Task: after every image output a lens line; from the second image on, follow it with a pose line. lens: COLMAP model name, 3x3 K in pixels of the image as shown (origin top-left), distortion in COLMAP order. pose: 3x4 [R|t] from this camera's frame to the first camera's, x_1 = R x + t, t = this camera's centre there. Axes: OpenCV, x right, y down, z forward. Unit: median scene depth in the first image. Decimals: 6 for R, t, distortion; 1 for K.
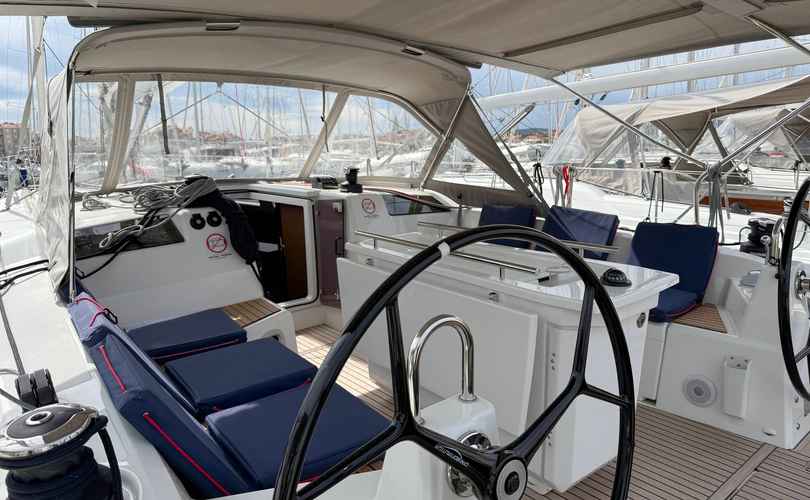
lens RADIAL K [[559.8, 0, 408.4], [0, 559.8, 224.3], [0, 0, 1]] dist [0.103674, -0.180126]
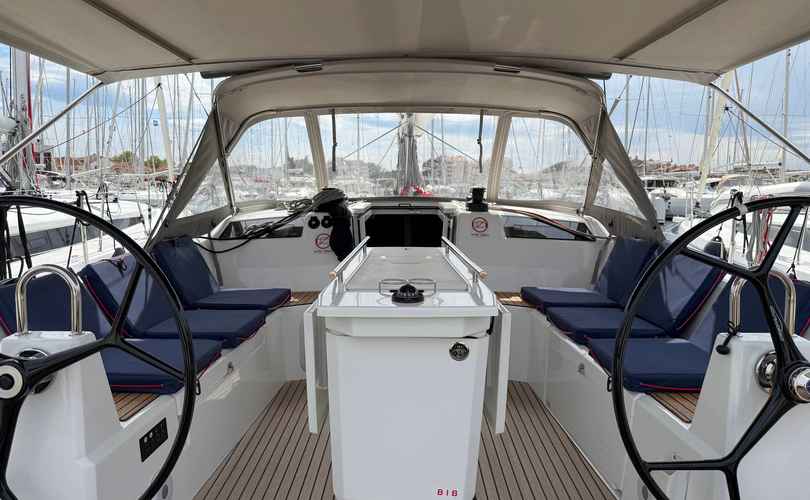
lens RADIAL K [[559.8, 0, 408.4], [0, 559.8, 224.3], [0, 0, 1]] dist [0.103674, -0.180126]
pose [[0.763912, 0.070731, -0.641432, 0.475287], [-0.107254, 0.994067, -0.018118, -0.000776], [0.636345, 0.082637, 0.766966, 0.139382]]
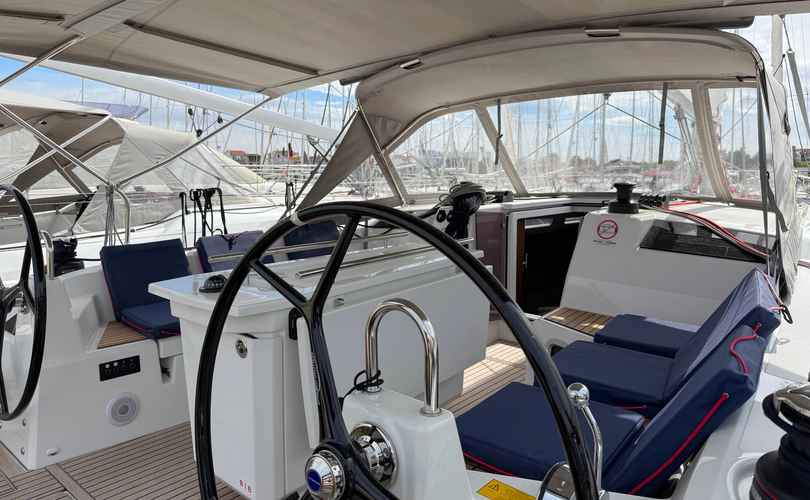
lens RADIAL K [[559.8, 0, 408.4], [0, 559.8, 224.3], [0, 0, 1]] dist [0.103674, -0.180126]
pose [[0.159445, 0.110338, -0.981021, 0.681799], [-0.143170, 0.985813, 0.087608, -0.069780], [0.976770, 0.126485, 0.172980, 0.572002]]
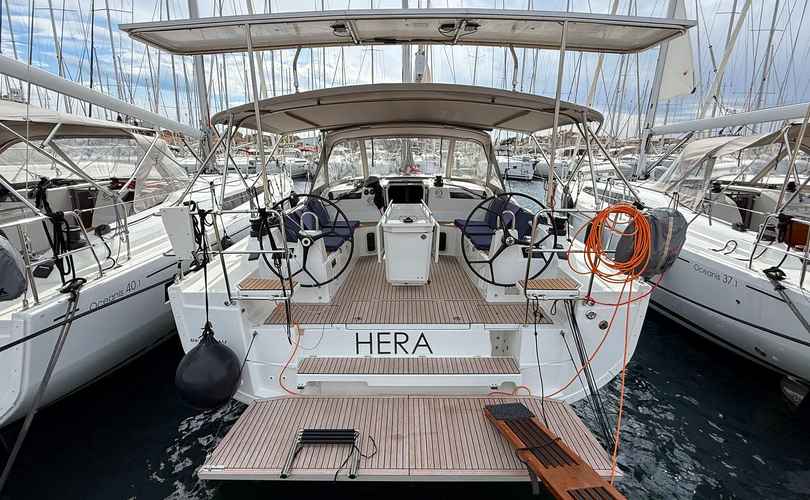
lens RADIAL K [[388.7, 0, 405.0], [0, 388.7, 250.0], [0, 0, 1]] dist [-0.066091, -0.000078]
pose [[0.761381, 0.177160, -0.623629, 0.855272], [-0.098215, 0.982356, 0.159156, -0.039722], [0.640822, -0.059928, 0.765347, -0.328259]]
